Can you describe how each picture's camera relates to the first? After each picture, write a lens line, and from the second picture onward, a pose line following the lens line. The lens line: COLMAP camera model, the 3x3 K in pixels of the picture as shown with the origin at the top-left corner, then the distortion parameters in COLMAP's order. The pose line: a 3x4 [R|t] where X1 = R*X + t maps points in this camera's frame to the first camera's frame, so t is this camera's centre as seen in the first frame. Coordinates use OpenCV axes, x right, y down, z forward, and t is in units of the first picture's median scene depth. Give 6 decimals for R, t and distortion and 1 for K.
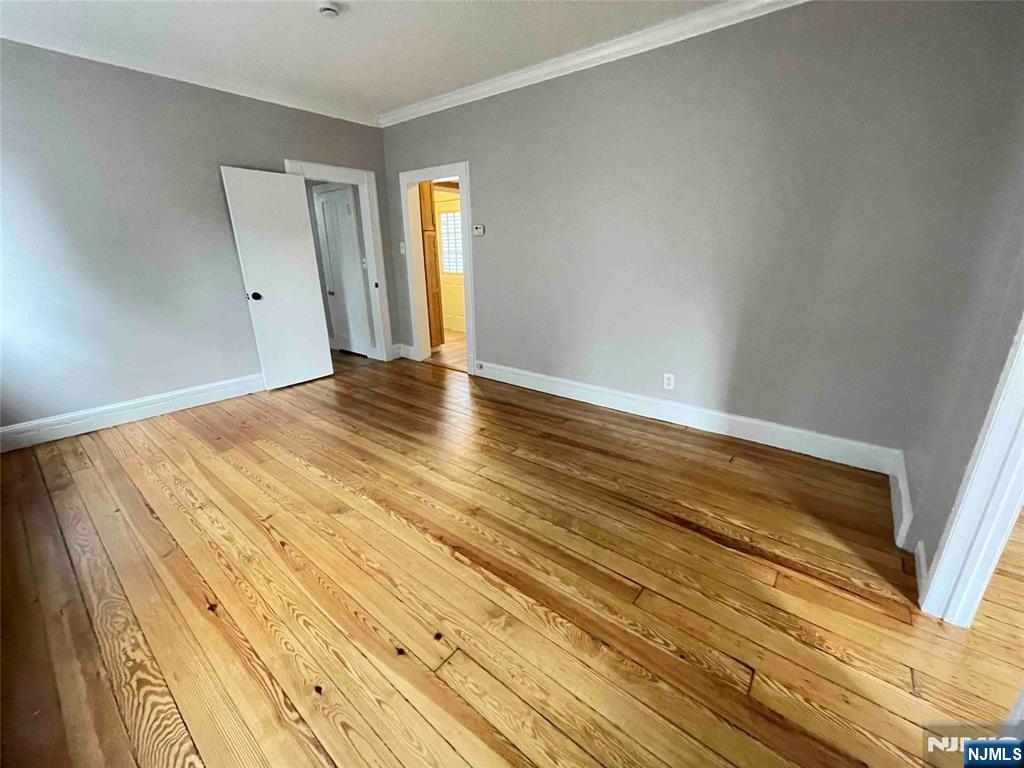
lens RADIAL K [[416.6, 0, 507.4], [0, 416.6, 380.2], [0, 0, 1]] dist [-0.003258, 0.001355]
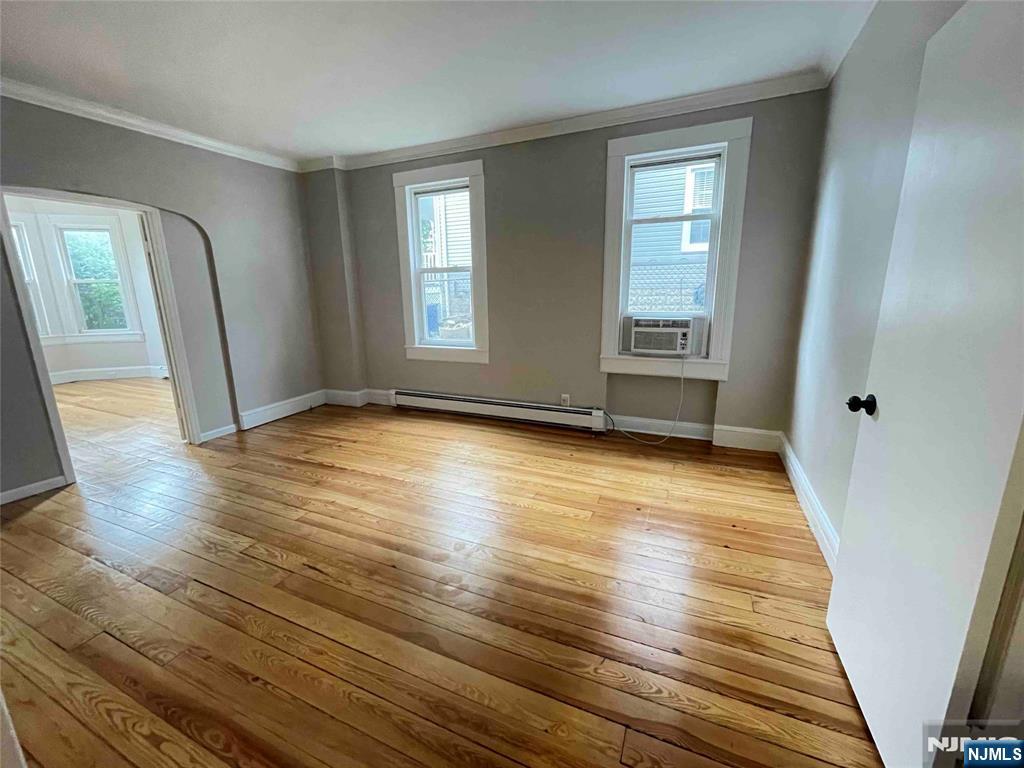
lens RADIAL K [[416.6, 0, 514.4], [0, 416.6, 378.4], [0, 0, 1]] dist [-0.003258, 0.001355]
pose [[-0.963779, 0.084226, -0.253055, -0.315415], [-0.051936, 0.871391, 0.487832, -0.552245], [0.261598, 0.483305, -0.835454, 1.739860]]
